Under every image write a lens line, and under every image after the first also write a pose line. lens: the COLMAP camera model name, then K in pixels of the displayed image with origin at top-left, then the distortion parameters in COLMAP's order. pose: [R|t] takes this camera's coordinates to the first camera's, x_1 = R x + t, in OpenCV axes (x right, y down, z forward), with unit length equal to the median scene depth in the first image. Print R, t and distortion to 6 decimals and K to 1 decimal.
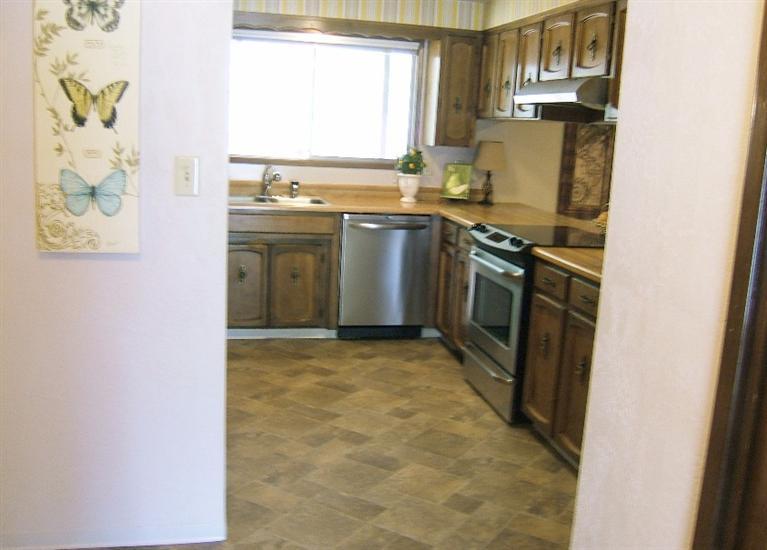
lens RADIAL K [[769.4, 0, 383.5], [0, 769.4, 275.0], [0, 0, 1]] dist [-0.111403, -0.003351]
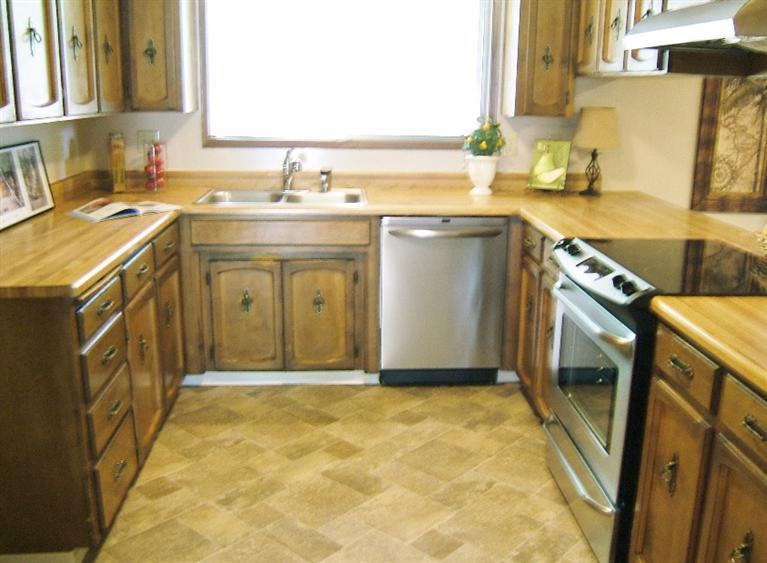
lens RADIAL K [[758.2, 0, 383.5], [0, 758.2, 281.5], [0, 0, 1]] dist [-0.109466, 0.001755]
pose [[0.986980, 0.000374, -0.160841, 0.061686], [0.008400, 0.998513, 0.053864, -0.056540], [0.160622, -0.054514, 0.985509, 0.297709]]
